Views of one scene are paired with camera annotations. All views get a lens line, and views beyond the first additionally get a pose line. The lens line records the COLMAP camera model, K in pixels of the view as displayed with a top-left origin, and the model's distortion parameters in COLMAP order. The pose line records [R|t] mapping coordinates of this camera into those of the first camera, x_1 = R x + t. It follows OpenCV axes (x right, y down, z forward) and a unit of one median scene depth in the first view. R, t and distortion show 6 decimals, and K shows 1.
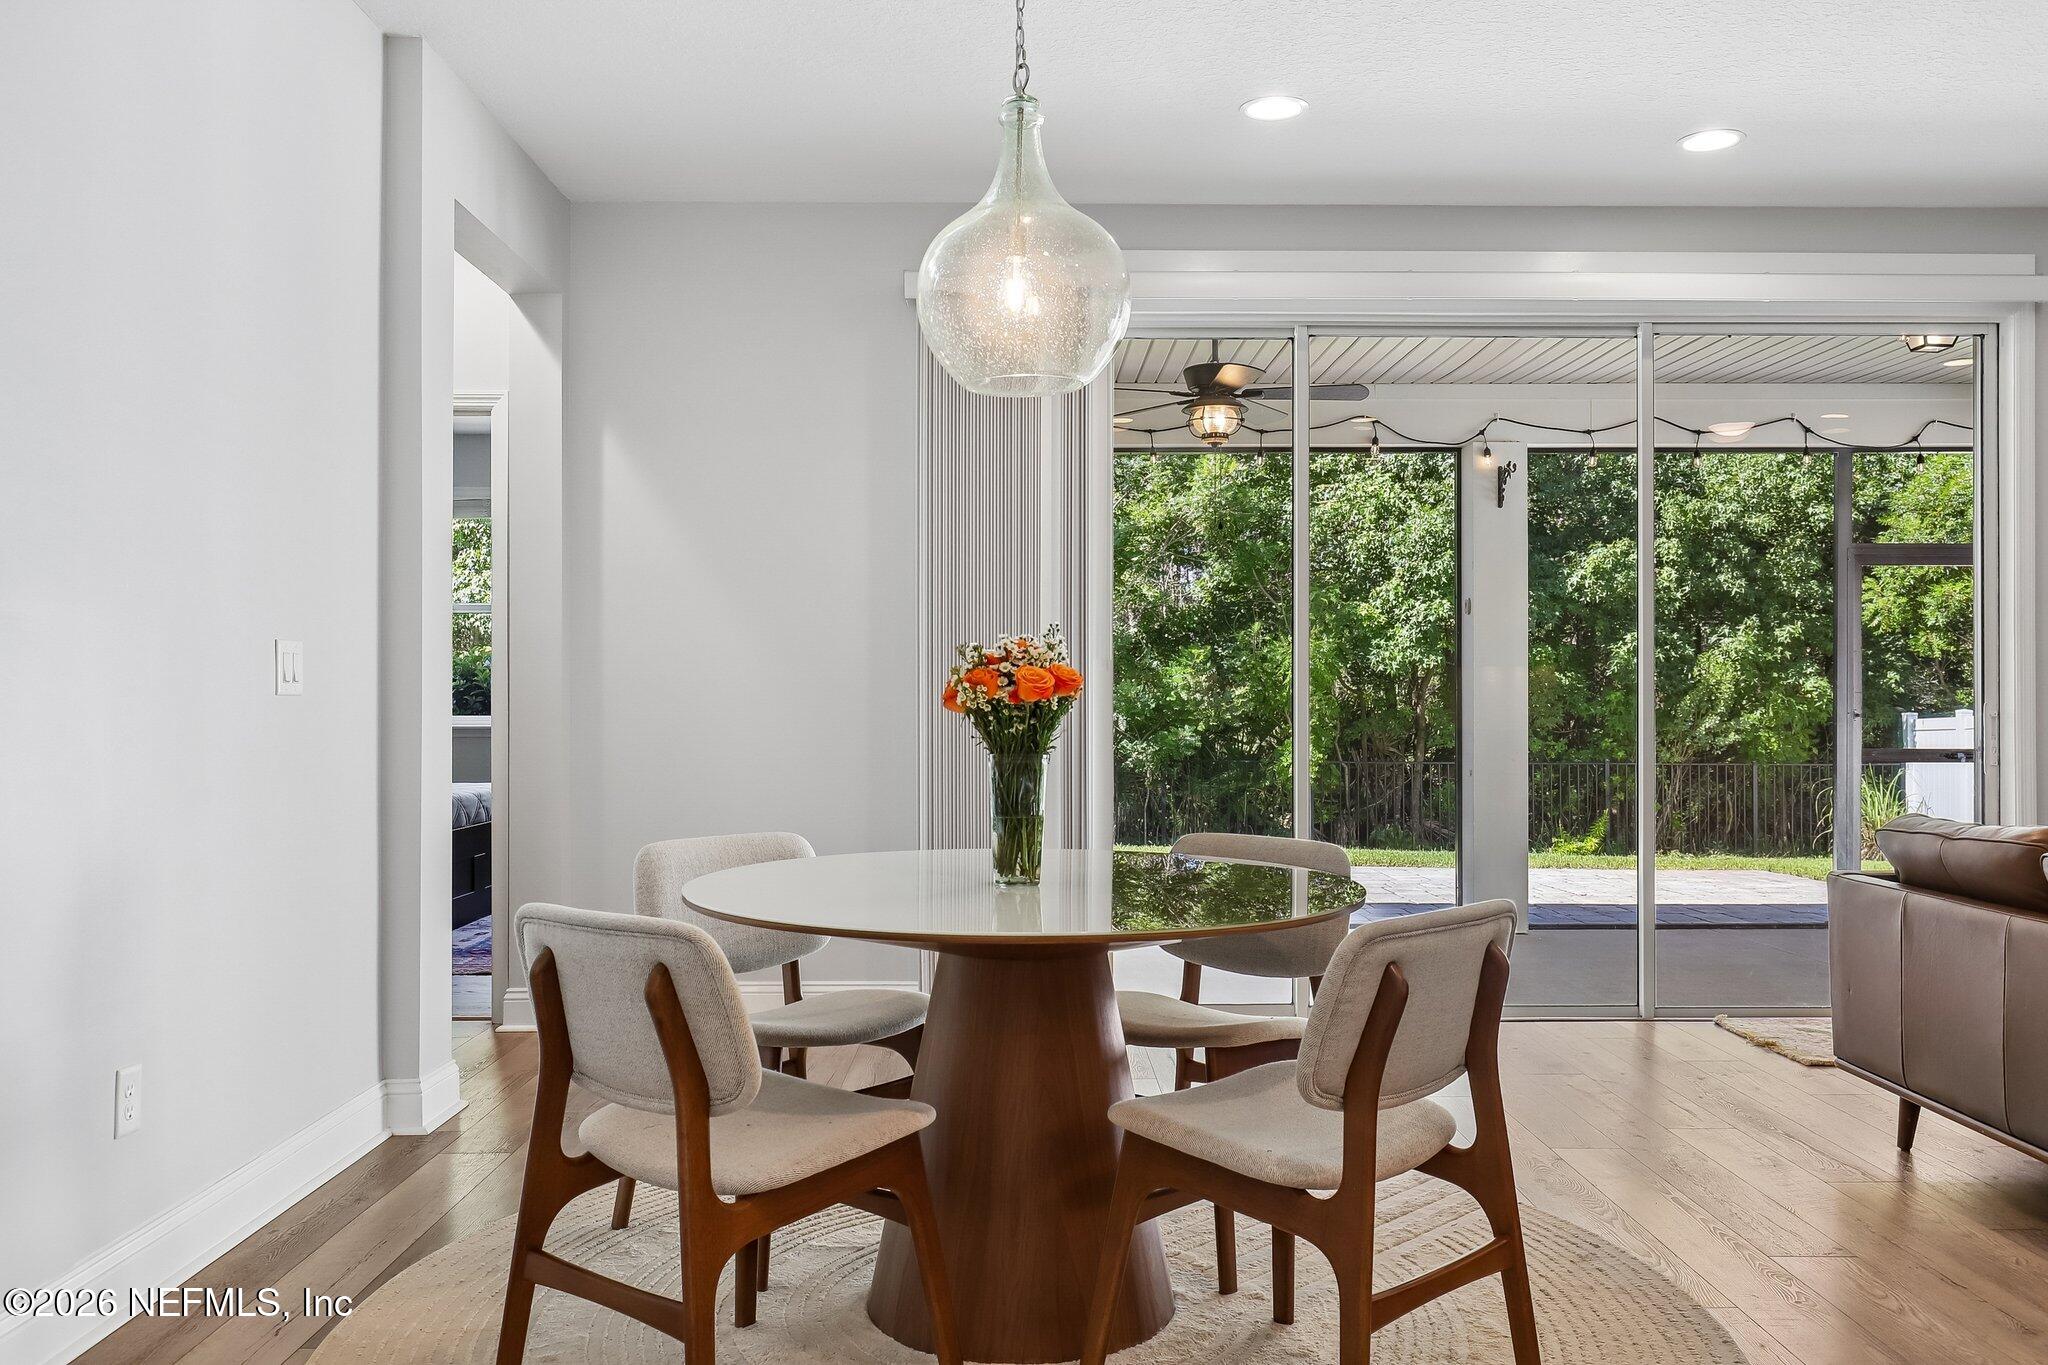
lens RADIAL K [[1595.8, 0, 1030.1], [0, 1595.8, 694.6], [0, 0, 1]] dist [0.003398, -0.006404]
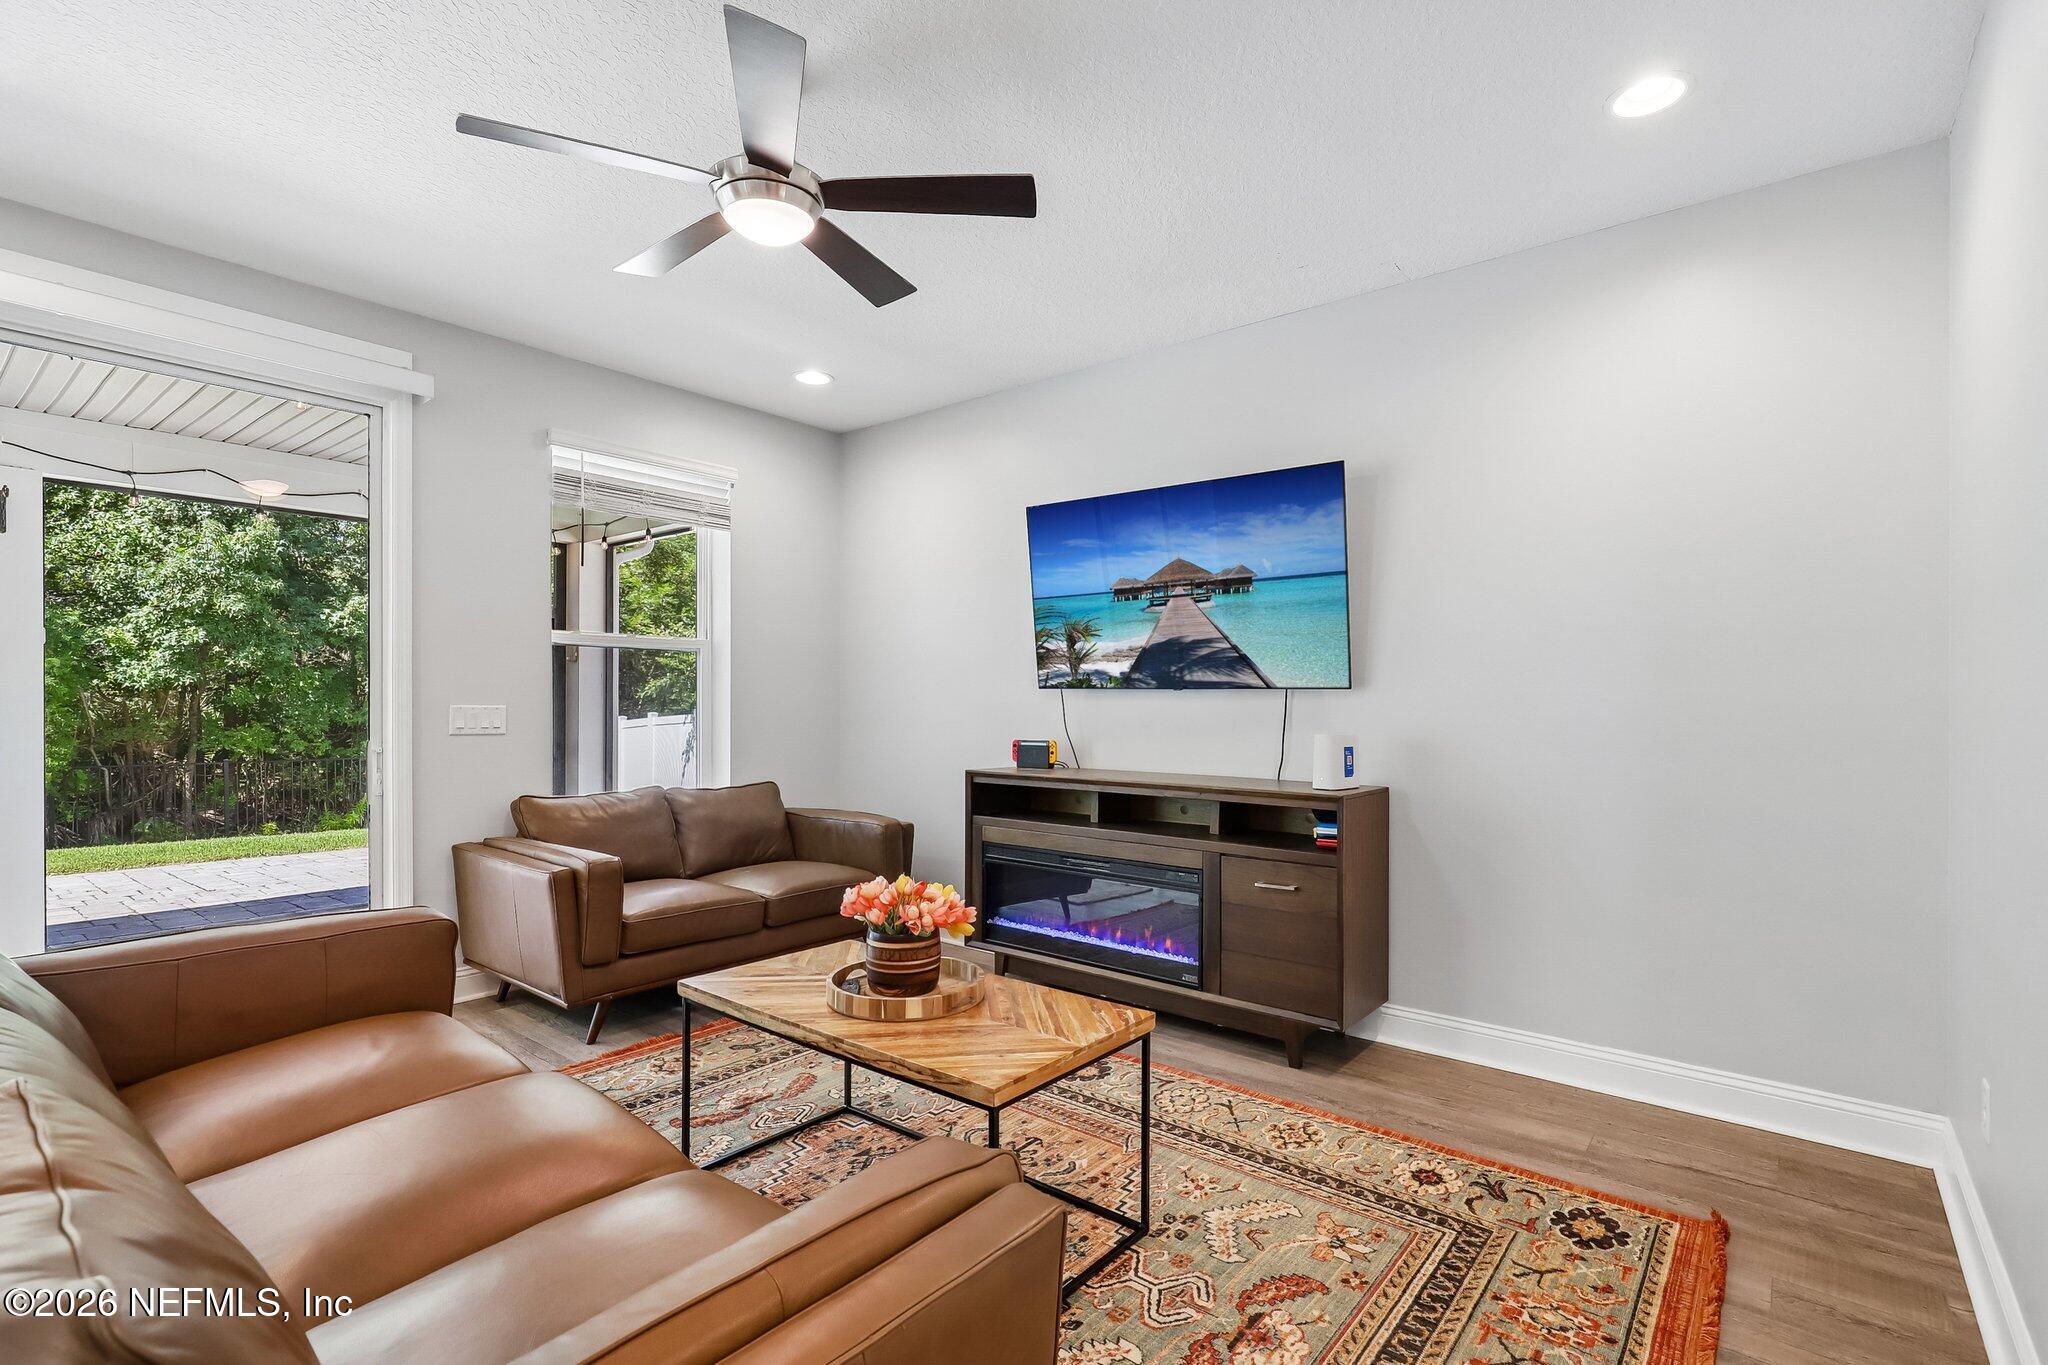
lens RADIAL K [[945.9, 0, 1053.8], [0, 945.9, 710.3], [0, 0, 1]] dist [0.000514, 0.001140]
pose [[0.627986, -0.003972, 0.778215, 0.107880], [-0.004339, 0.999954, 0.008606, -0.006821], [-0.778213, -0.008781, 0.627939, 0.057043]]
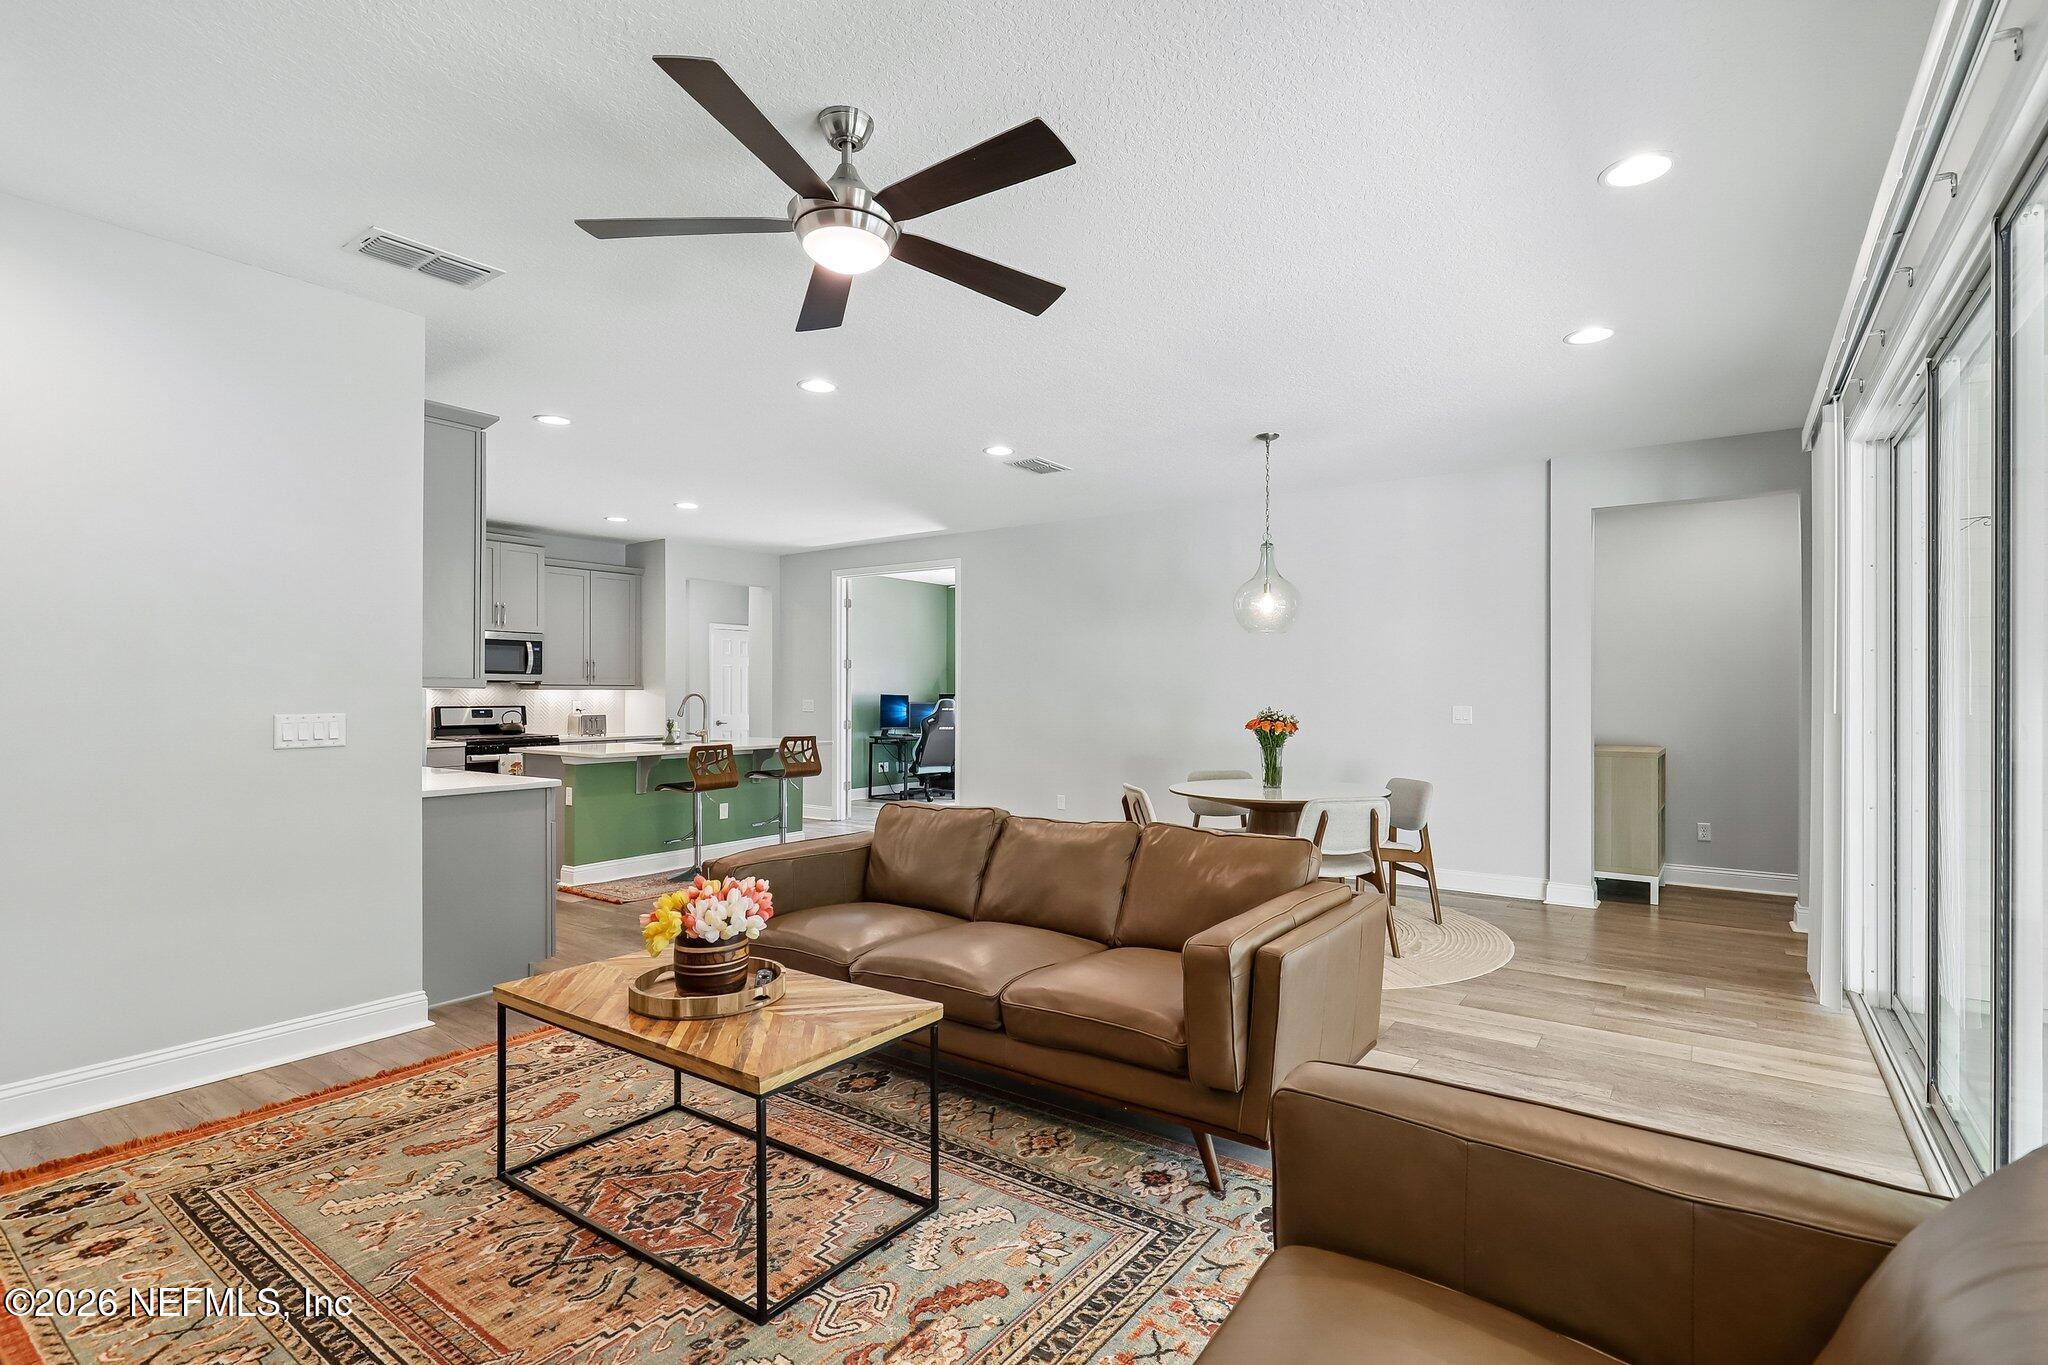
lens RADIAL K [[945.9, 0, 1056.8], [0, 945.9, 694.8], [0, 0, 1]] dist [0.000514, 0.001140]
pose [[-0.574495, -0.003045, -0.818503, 0.264030], [-0.000963, 0.999995, -0.003044, -0.009196], [0.818508, -0.000961, -0.574495, 0.254276]]
